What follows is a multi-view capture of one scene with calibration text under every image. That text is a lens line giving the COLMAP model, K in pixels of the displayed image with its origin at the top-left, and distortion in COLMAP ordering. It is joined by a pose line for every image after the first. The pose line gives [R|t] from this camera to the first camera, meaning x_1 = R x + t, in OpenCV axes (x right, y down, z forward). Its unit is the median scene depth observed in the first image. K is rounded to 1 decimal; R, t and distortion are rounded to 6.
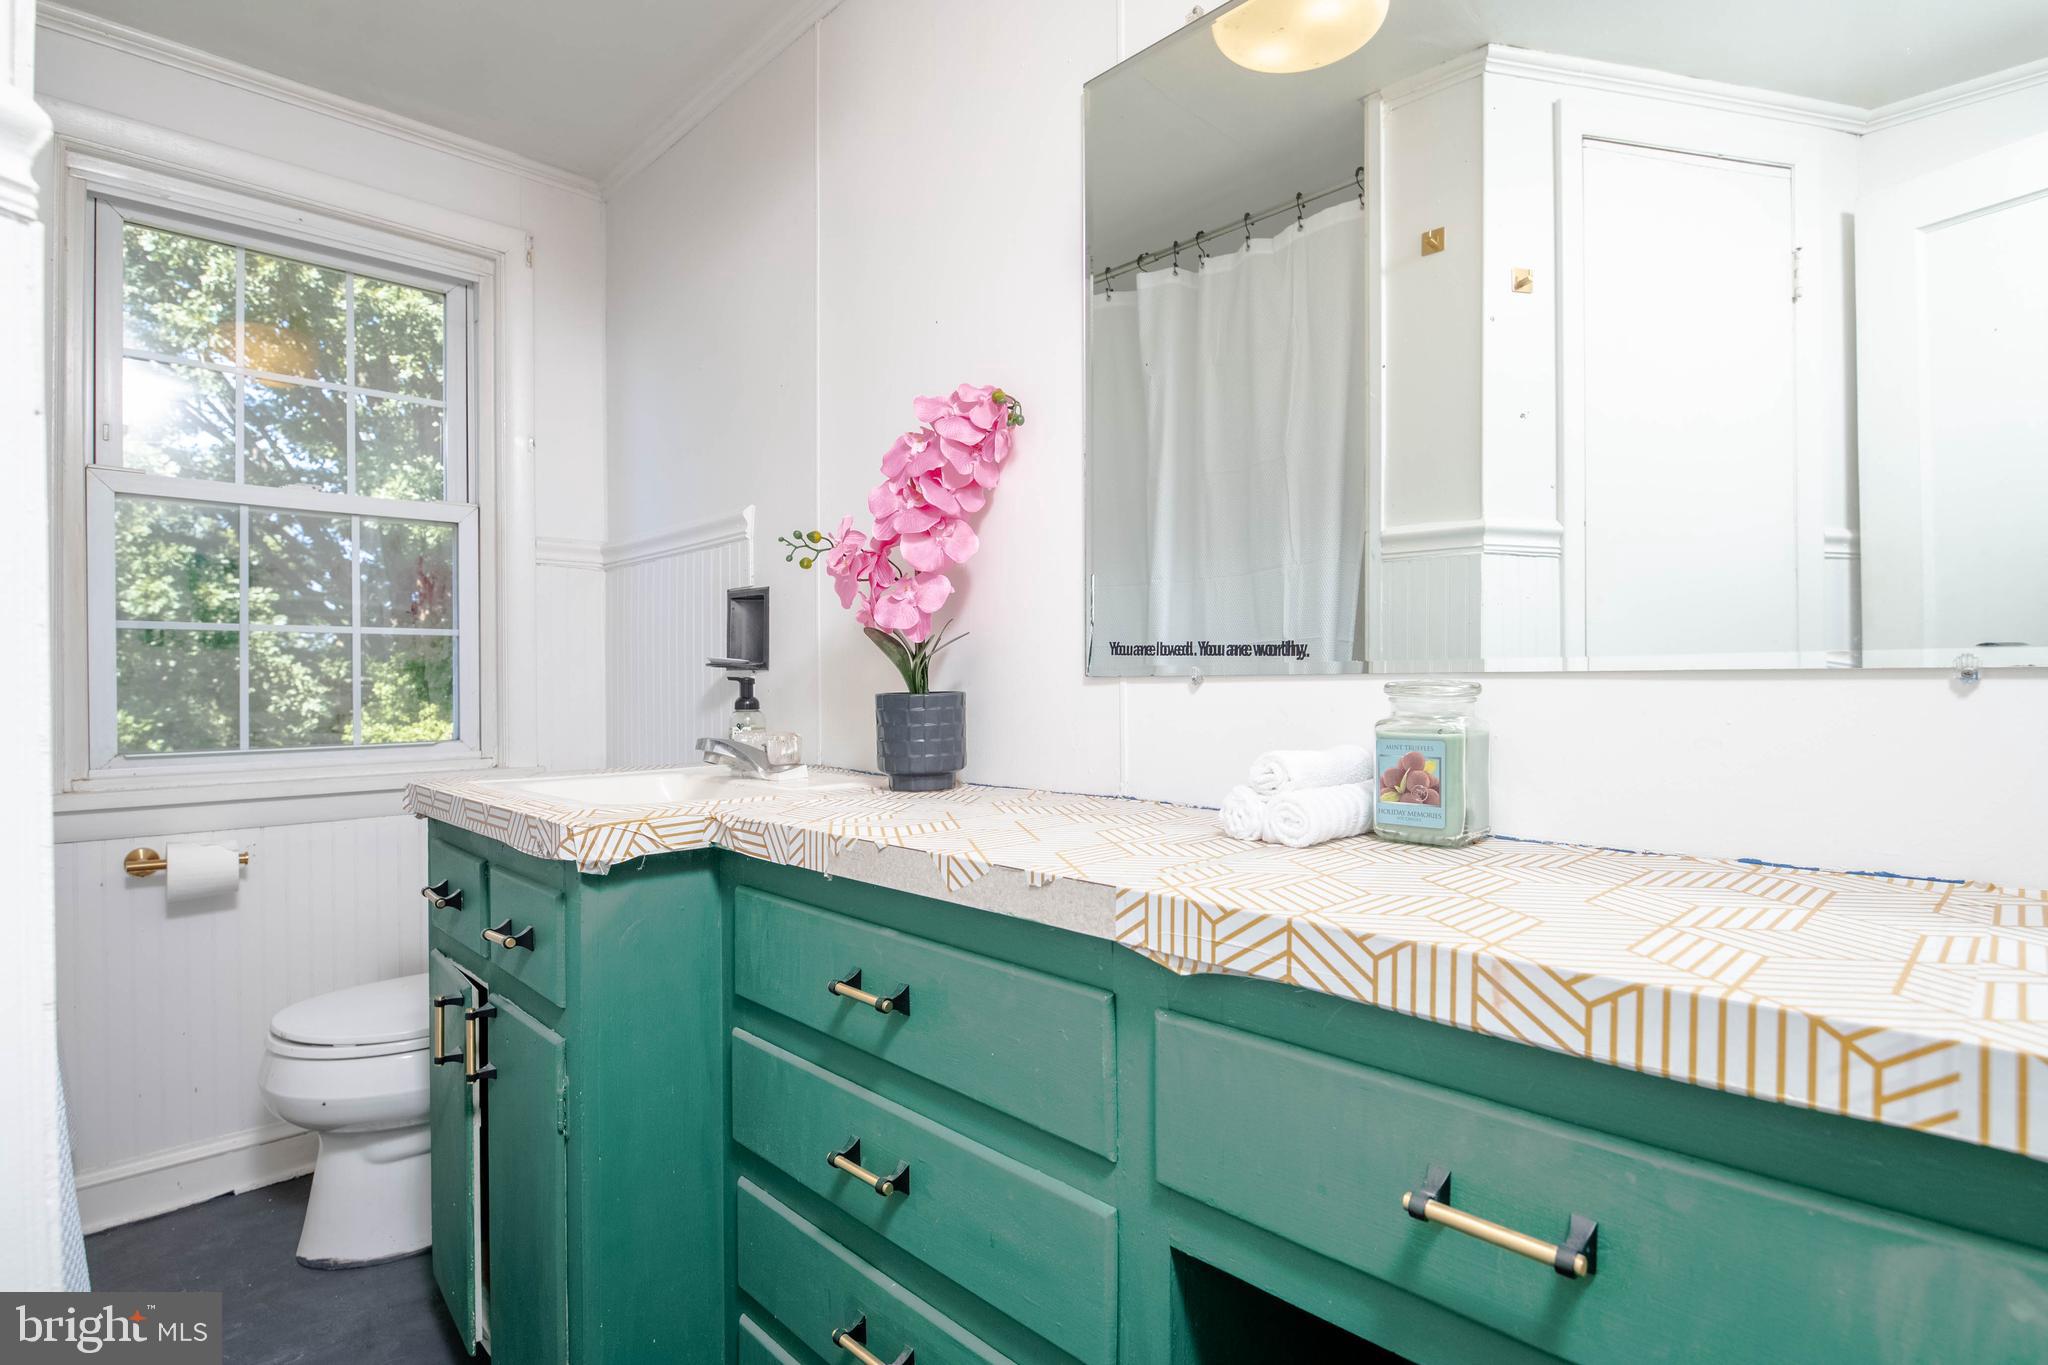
lens RADIAL K [[1030.2, 0, 1021.4], [0, 1030.2, 657.3], [0, 0, 1]] dist [0.002013, -0.000225]
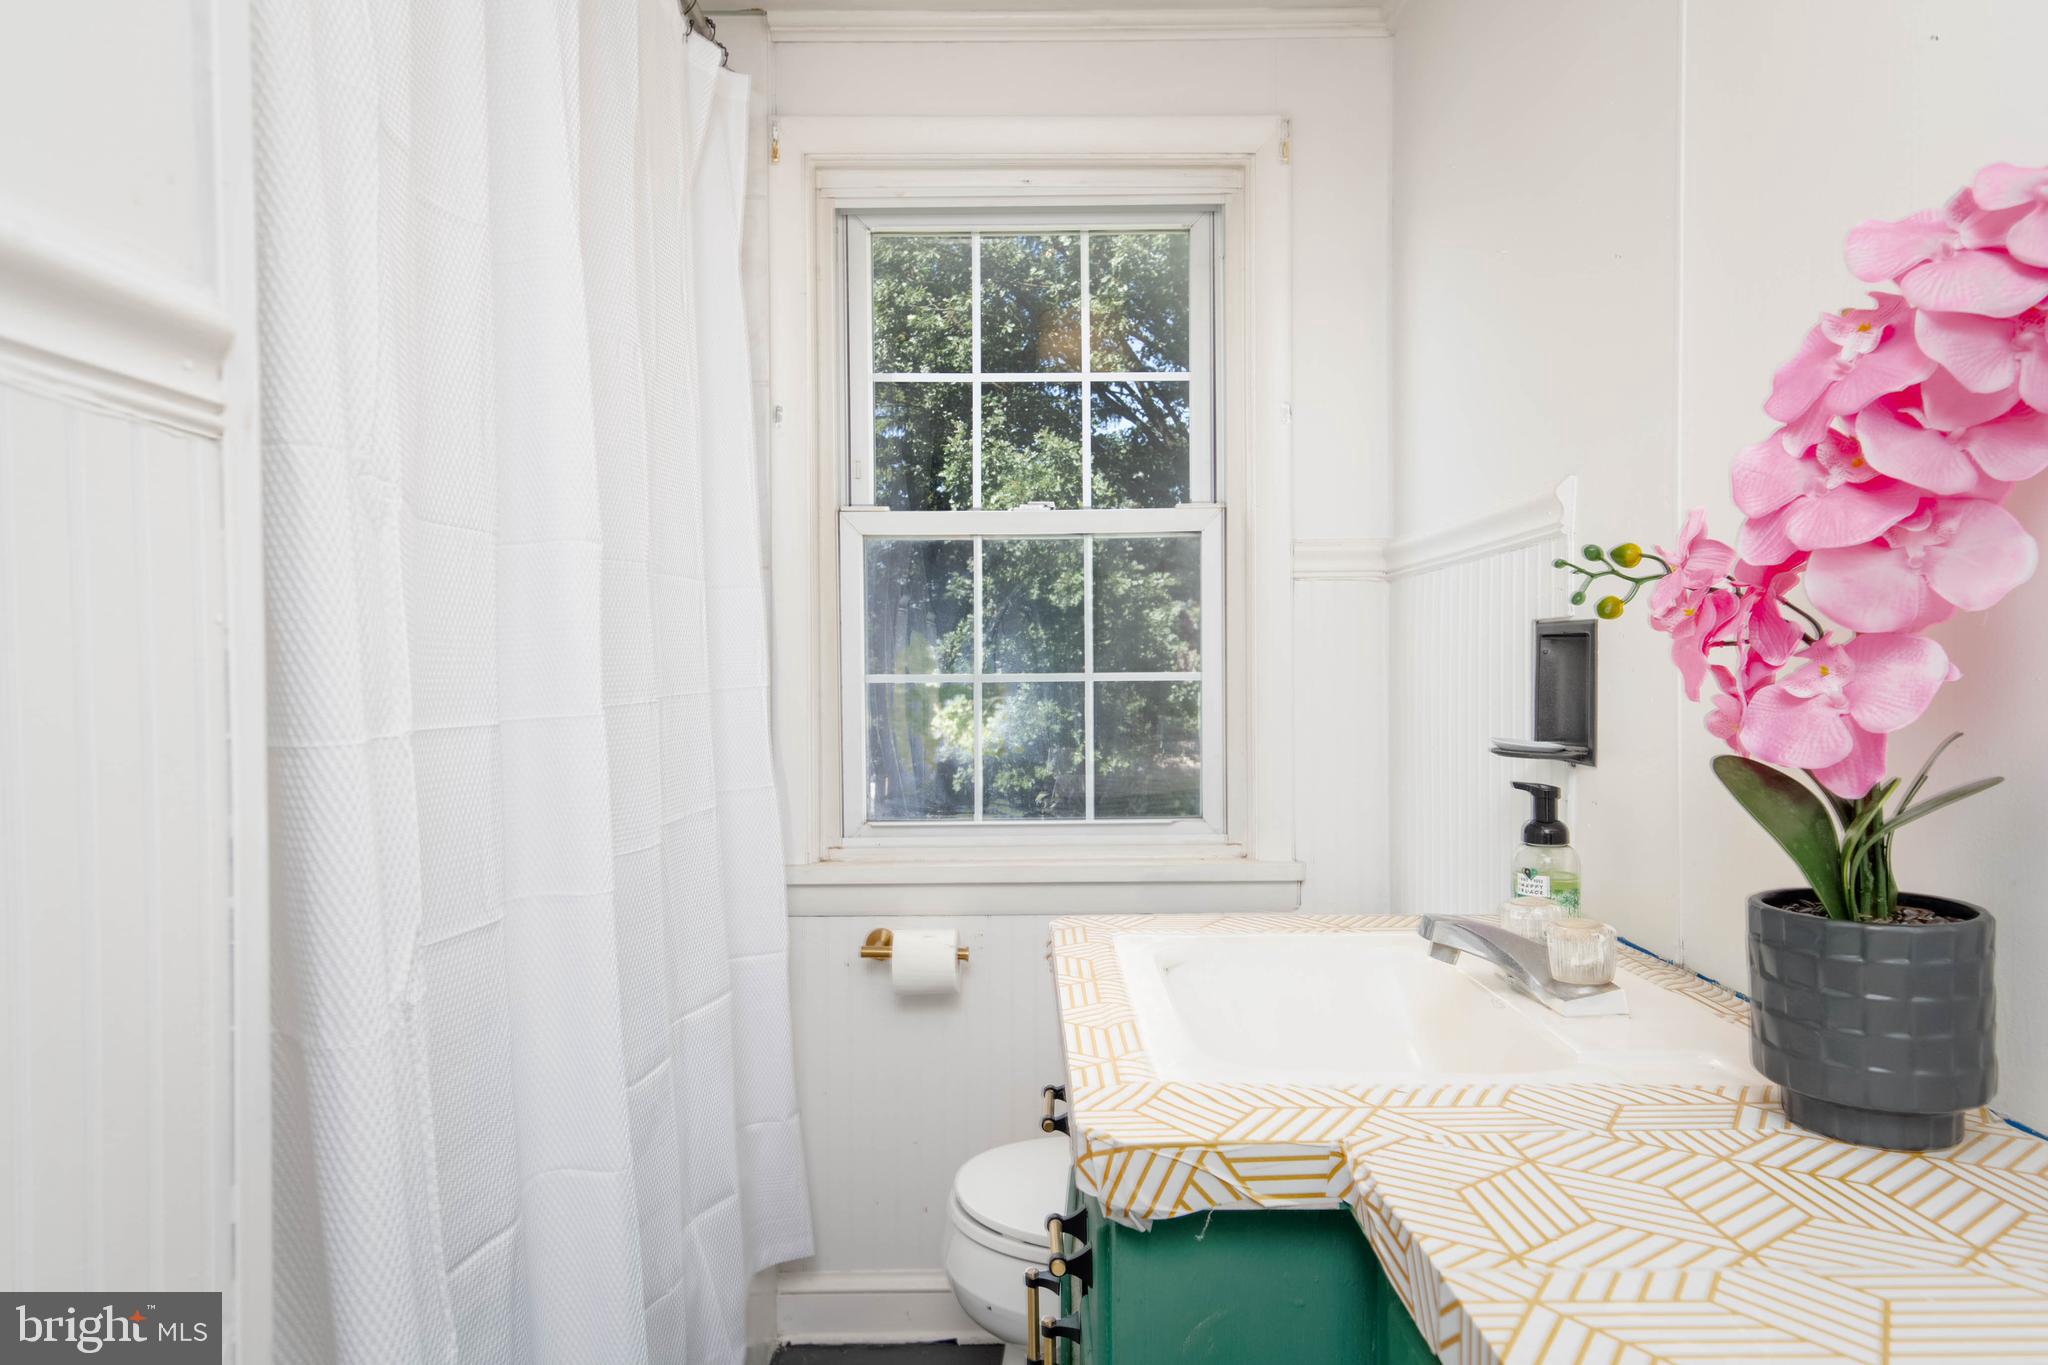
lens RADIAL K [[1287.4, 0, 1024.0], [0, 1287.4, 682.5], [0, 0, 1]] dist [-0.004211, 0.023877]
pose [[0.725565, 0.008382, -0.688102, 0.020283], [0.020371, 0.999226, 0.033651, -0.086402], [0.687852, -0.038434, 0.724833, 0.356999]]
